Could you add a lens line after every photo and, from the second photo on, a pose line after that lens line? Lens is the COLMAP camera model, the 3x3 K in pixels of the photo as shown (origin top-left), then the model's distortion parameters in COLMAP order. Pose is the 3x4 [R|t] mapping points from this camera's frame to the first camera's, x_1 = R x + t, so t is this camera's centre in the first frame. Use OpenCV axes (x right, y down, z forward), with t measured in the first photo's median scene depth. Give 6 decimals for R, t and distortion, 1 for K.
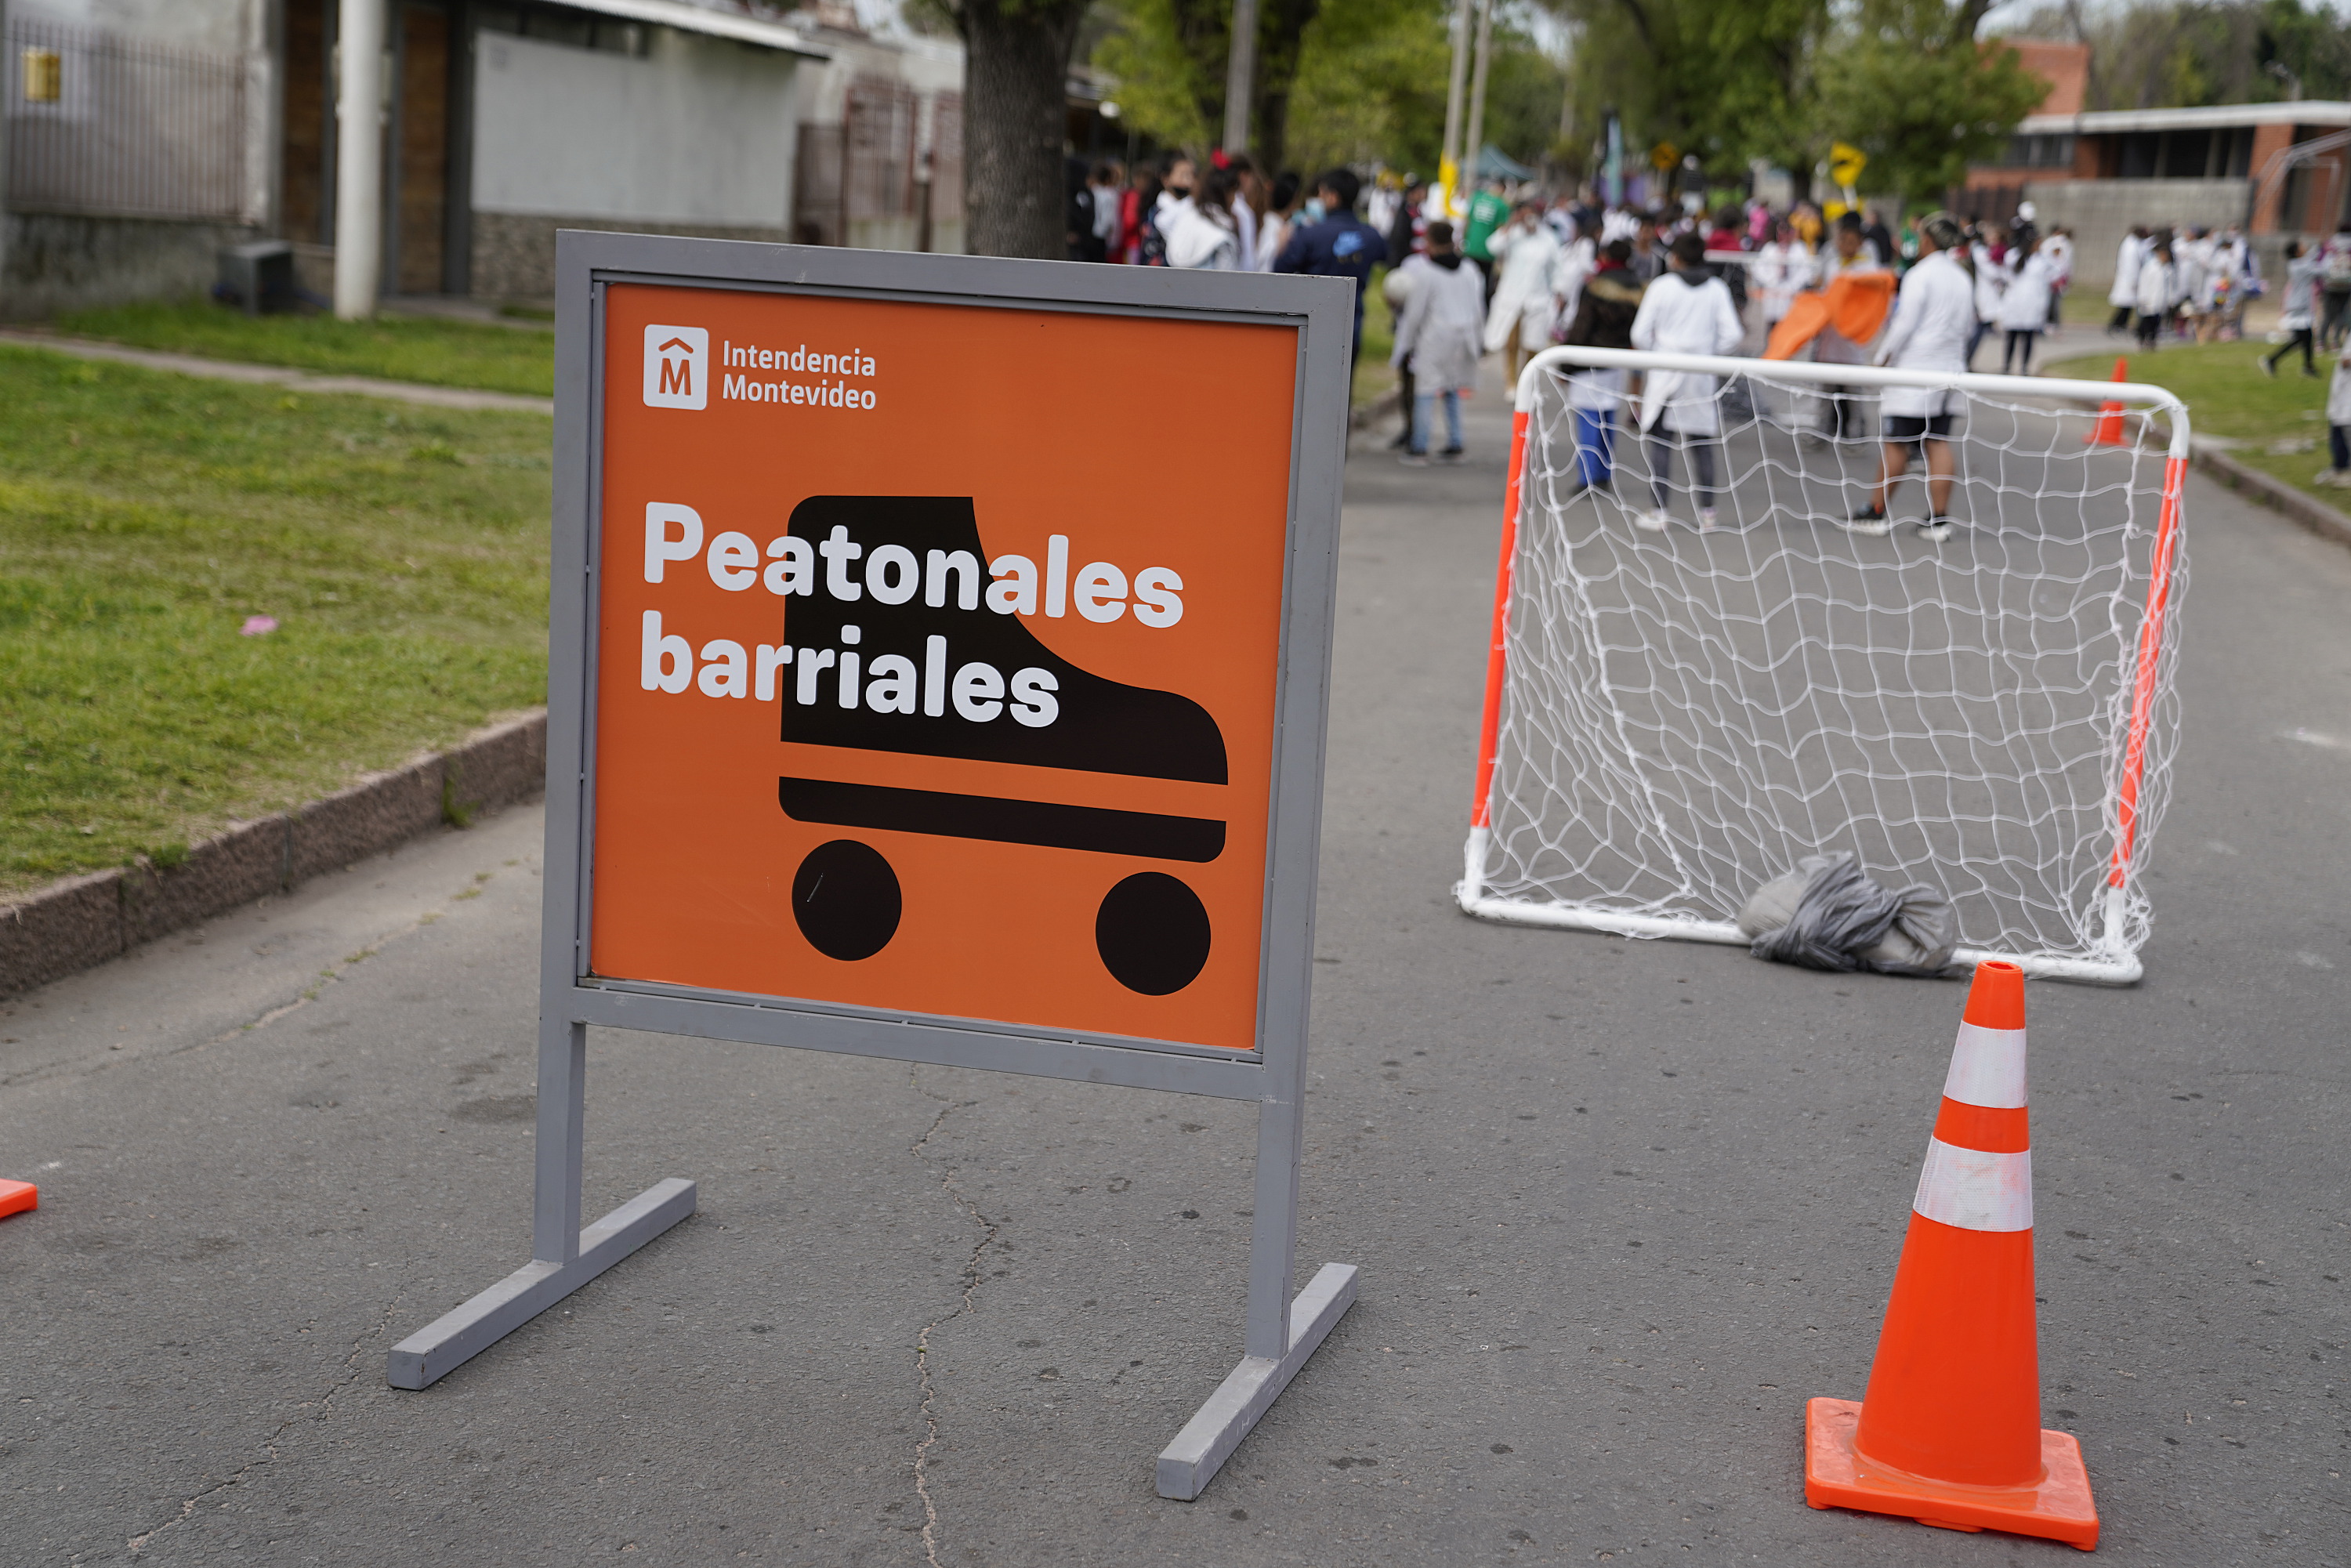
lens RADIAL K [[3460.1, 0, 1175.5], [0, 3460.1, 784.0], [0, 0, 1]] dist [0.230908, 0.084489]
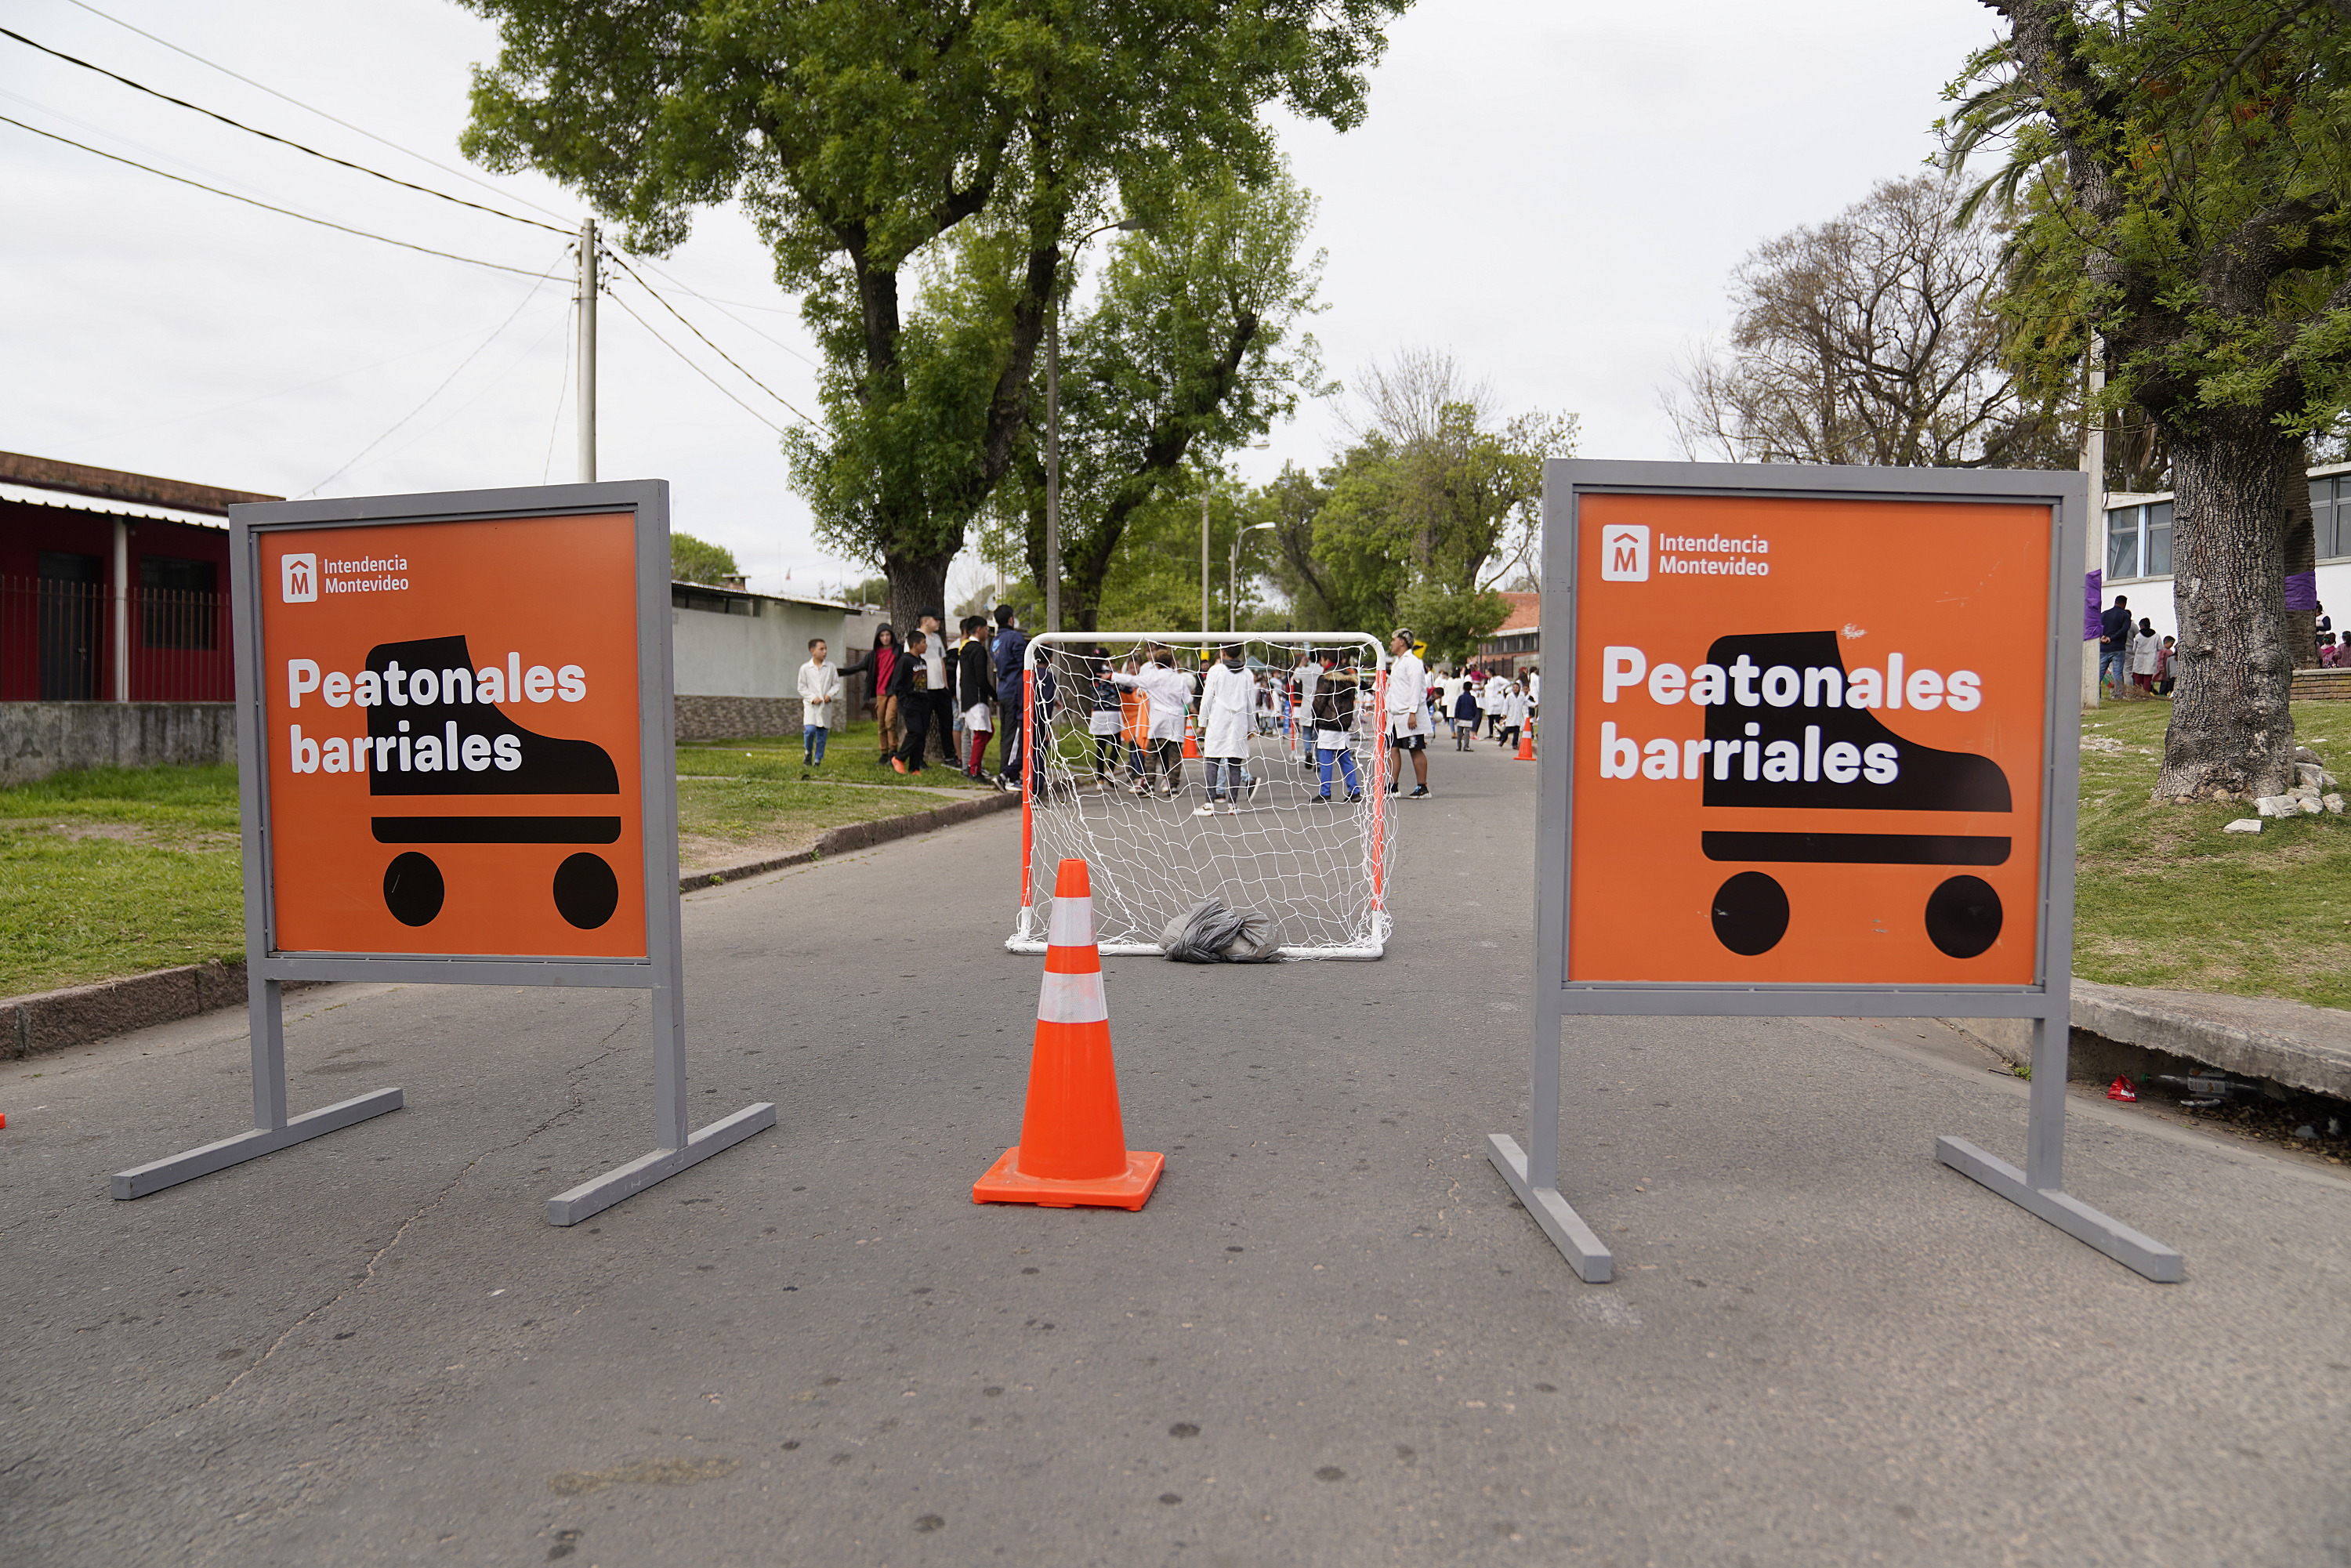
lens RADIAL K [[1790.6, 0, 1175.5], [0, 1790.6, 784.0], [0, 0, 1]] dist [-0.084338, 0.115466]
pose [[0.996857, -0.073208, 0.030293, 0.244884], [0.076300, 0.990055, -0.118195, 0.111738], [-0.021339, 0.120135, 0.992528, 0.158233]]
